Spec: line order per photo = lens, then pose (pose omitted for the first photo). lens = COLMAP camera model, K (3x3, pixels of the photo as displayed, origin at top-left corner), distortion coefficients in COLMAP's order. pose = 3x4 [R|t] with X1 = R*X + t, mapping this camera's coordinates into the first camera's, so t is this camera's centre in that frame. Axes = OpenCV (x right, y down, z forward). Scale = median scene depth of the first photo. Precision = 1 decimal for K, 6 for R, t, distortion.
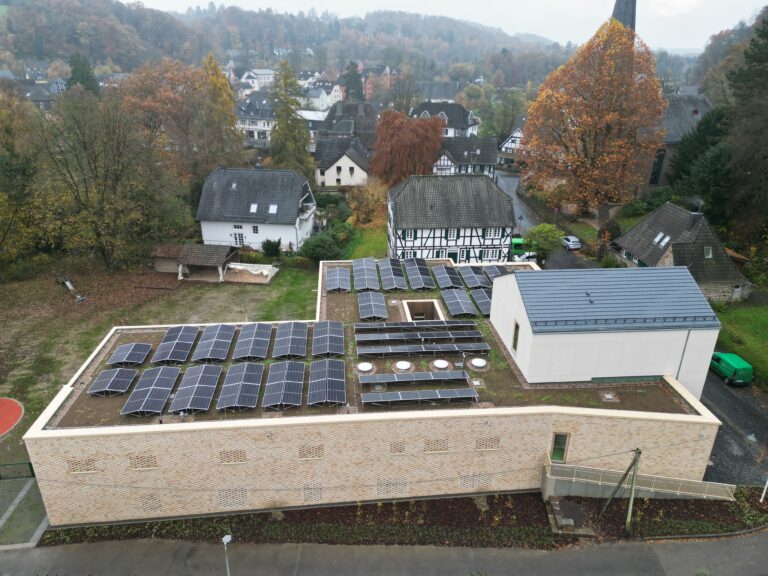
lens RADIAL K [[532.7, 0, 384.0], [0, 532.7, 288.0], [0, 0, 1]] dist [0.089401, -0.093787]
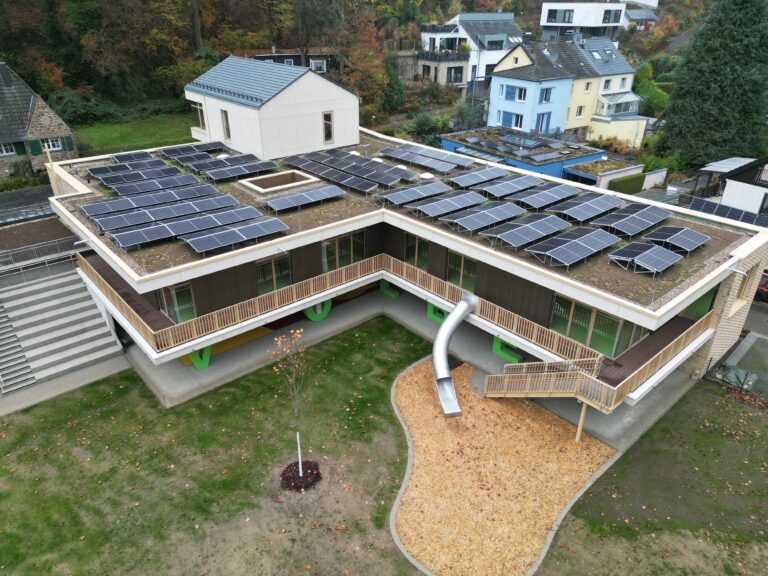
lens RADIAL K [[532.7, 0, 384.0], [0, 532.7, 288.0], [0, 0, 1]] dist [0.089401, -0.093787]
pose [[-0.594501, -0.385517, 0.705652, -0.463644], [0.307728, 0.701685, 0.642605, -0.222955], [-0.742881, 0.599179, -0.298518, 0.889207]]
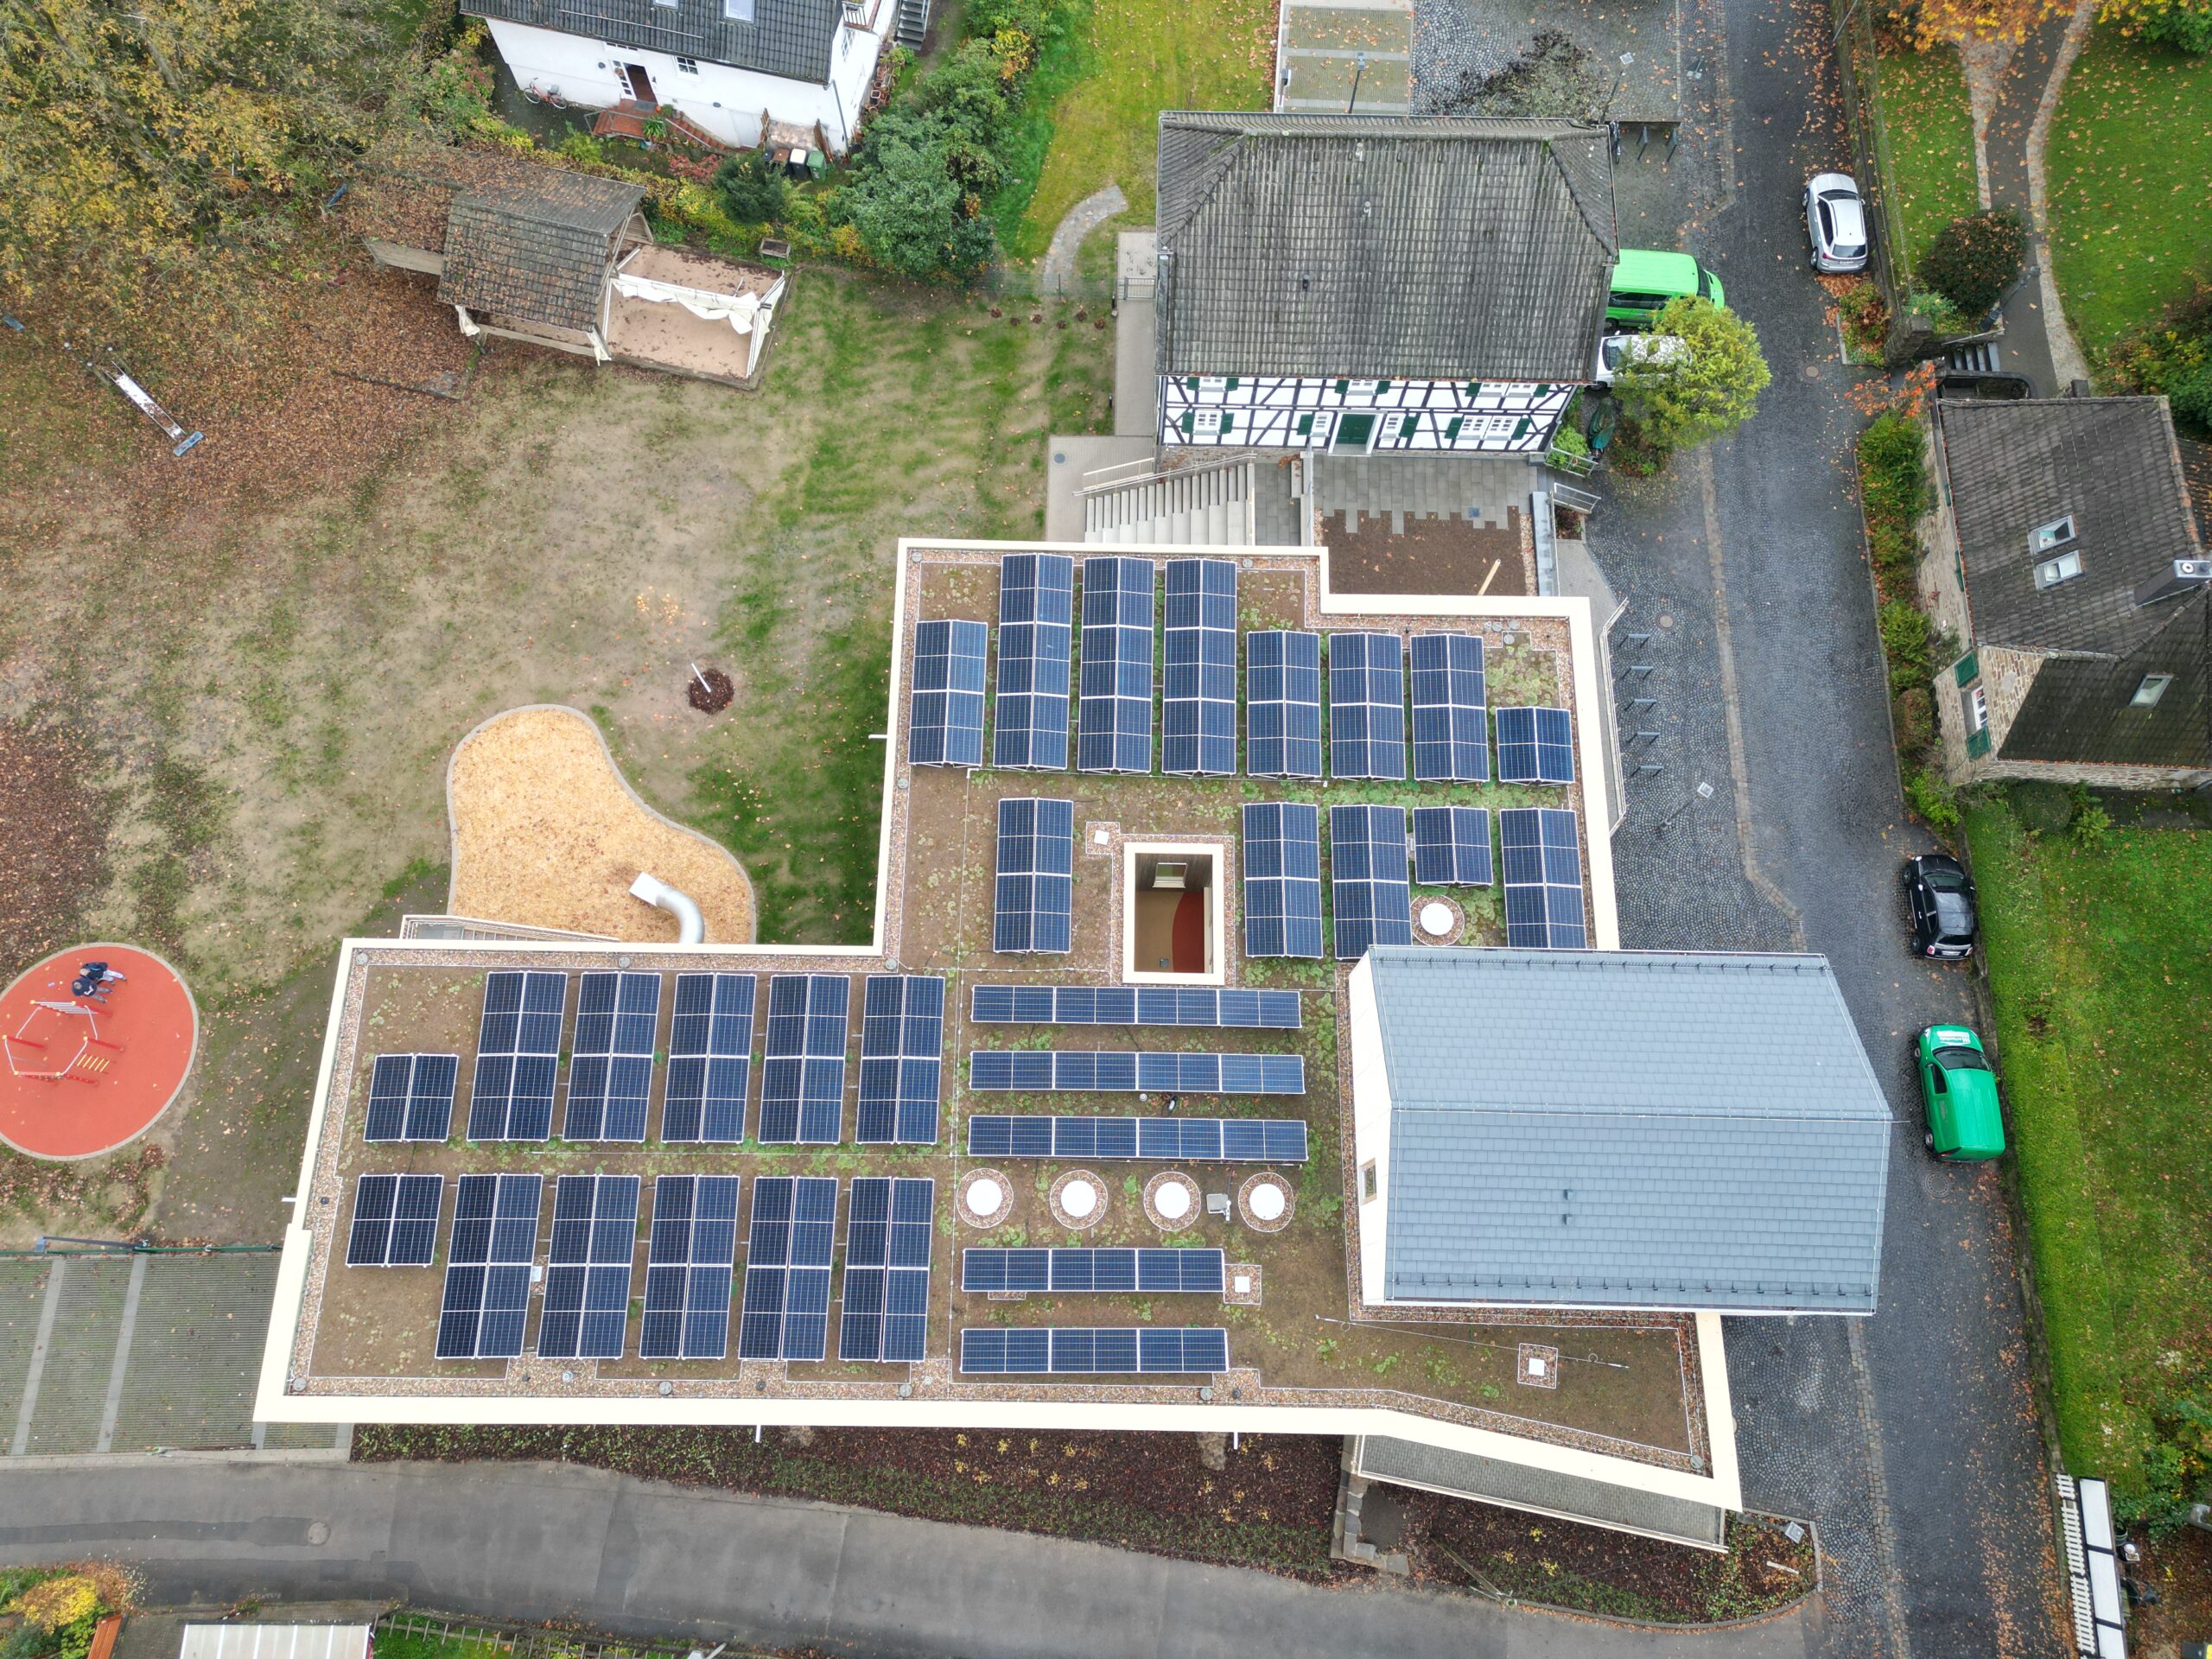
lens RADIAL K [[1534.2, 0, 1106.0], [0, 1534.2, 829.5], [0, 0, 1]] dist [0.089401, -0.093787]
pose [[0.994760, 0.097781, -0.029859, 0.038984], [-0.042551, 0.661517, 0.748722, -0.556170], [0.092963, -0.743528, 0.662211, 0.260817]]
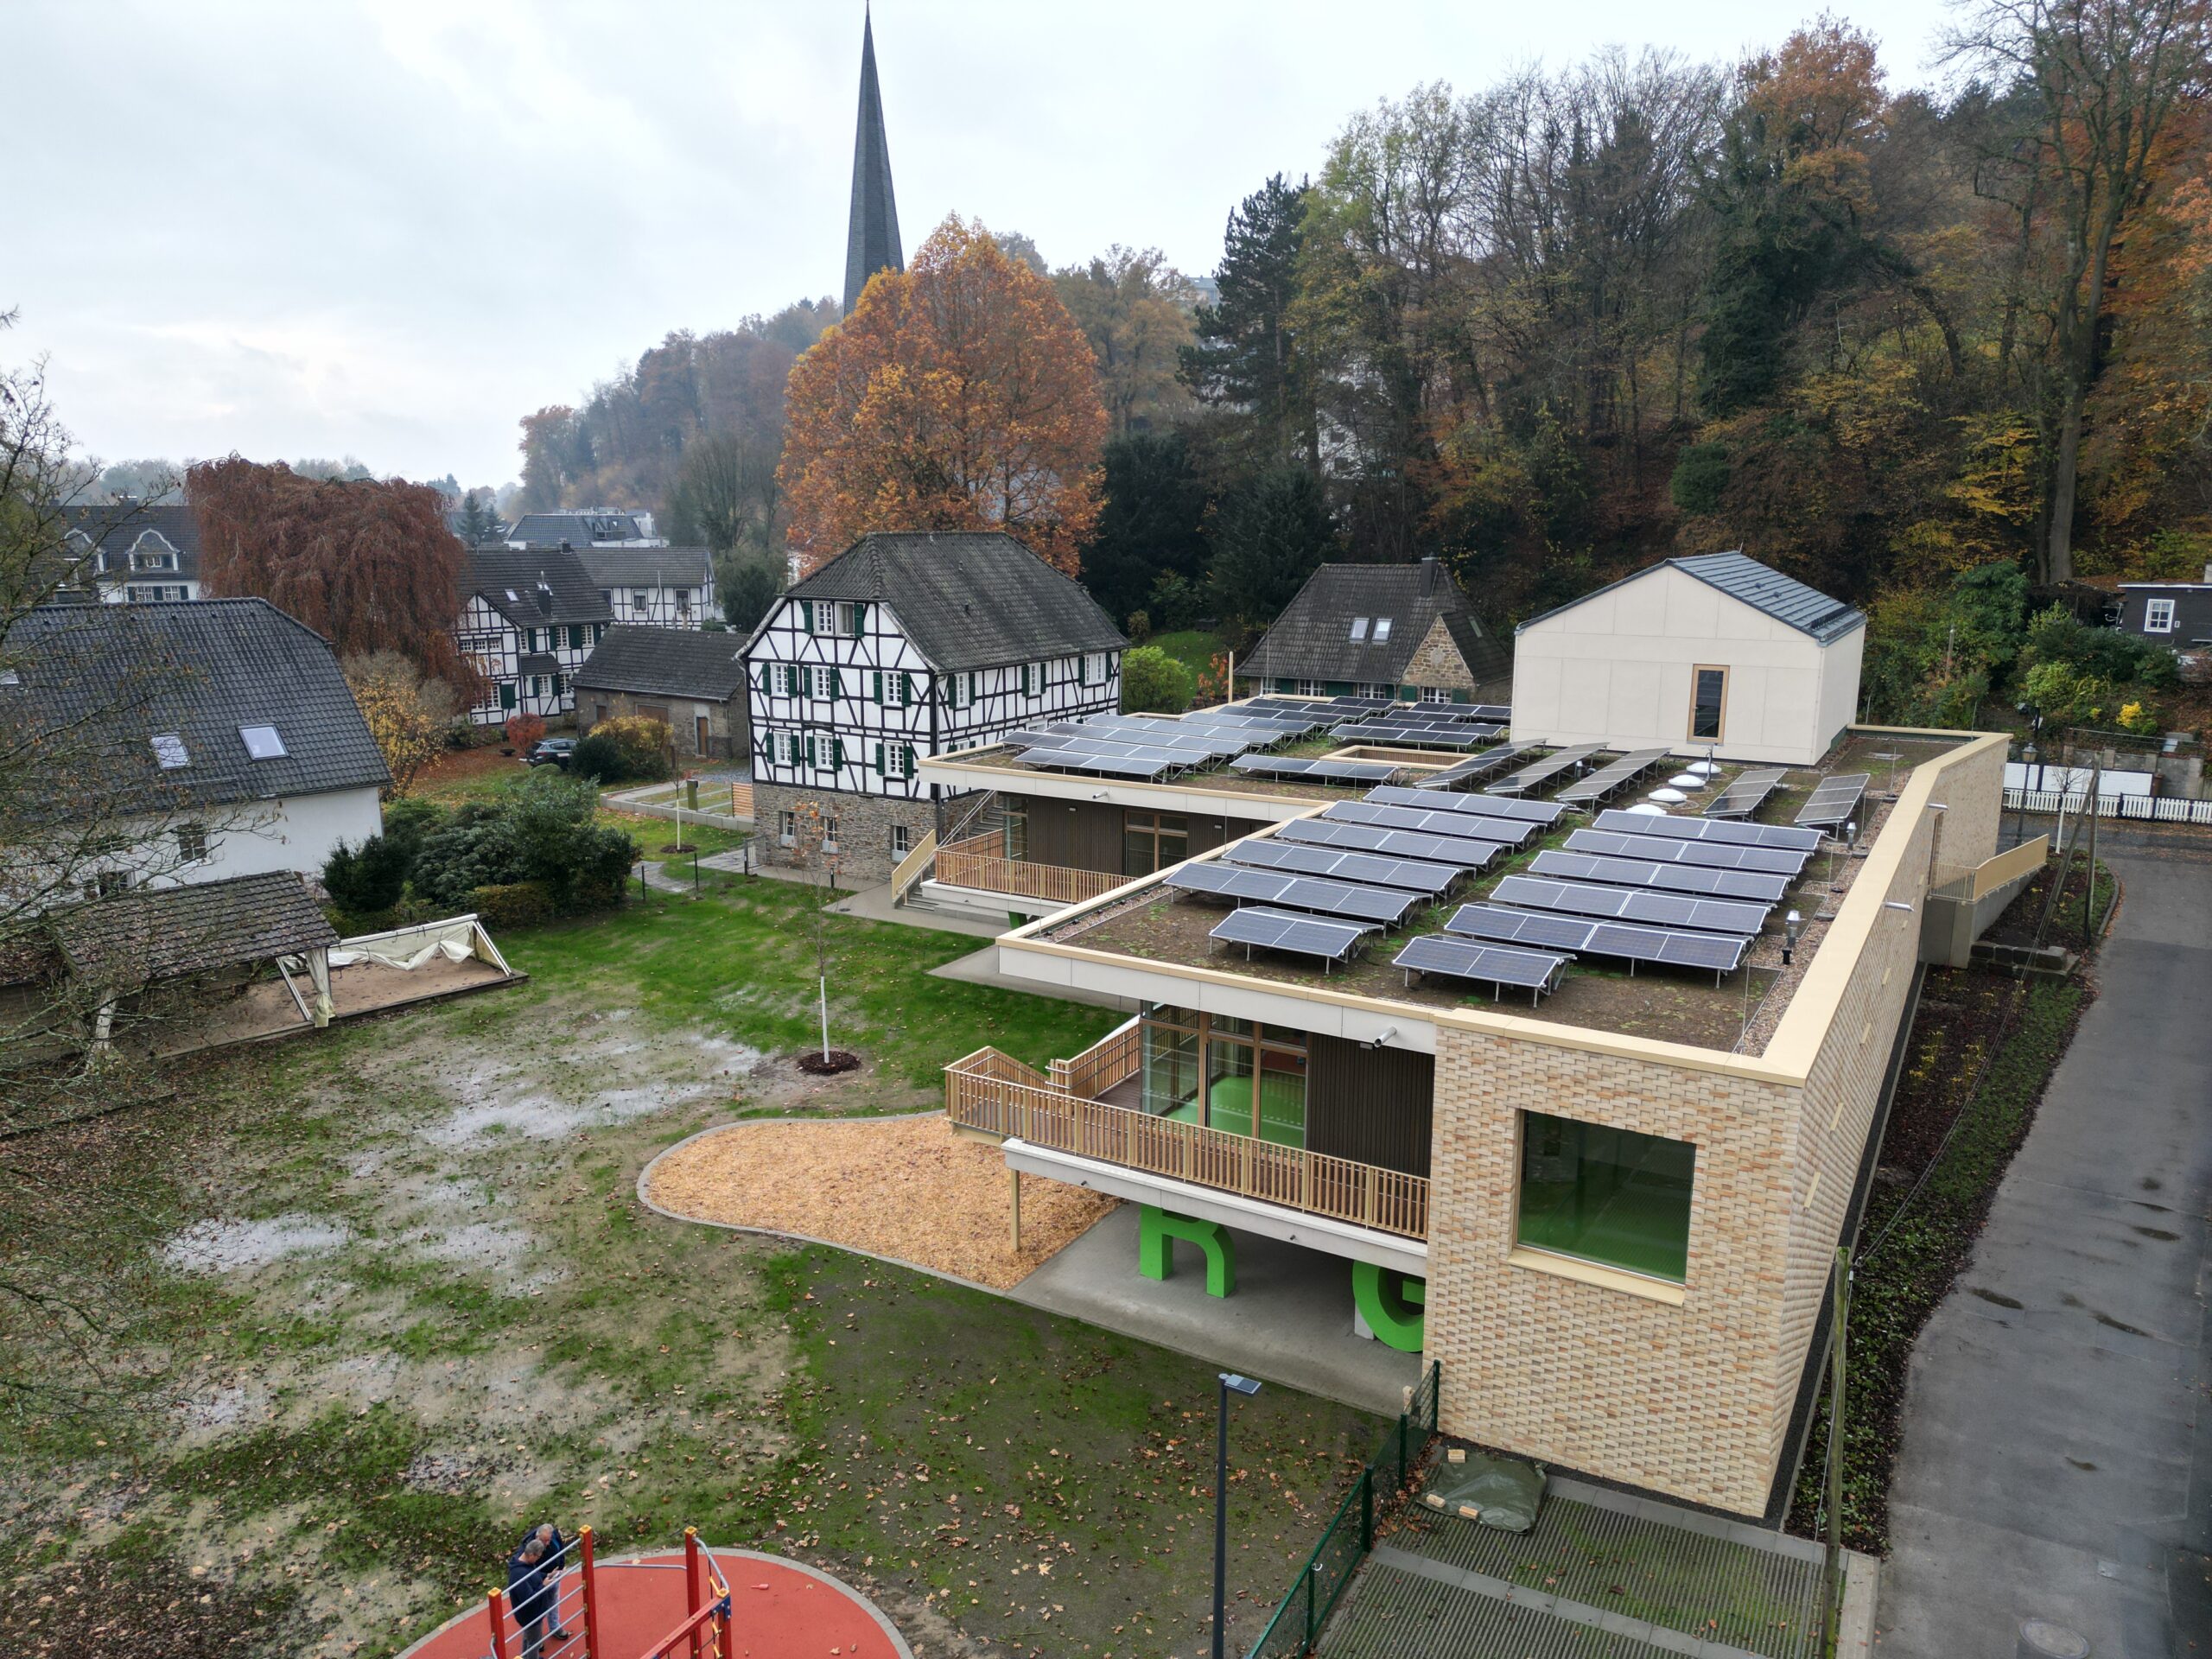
lens RADIAL K [[1534.2, 0, 1106.0], [0, 1534.2, 829.5], [0, 0, 1]] dist [0.089401, -0.093787]
pose [[0.582565, -0.170301, 0.794743, -0.669027], [0.325492, 0.944854, -0.036126, 0.045234], [-0.744764, 0.279728, 0.605871, 0.375971]]
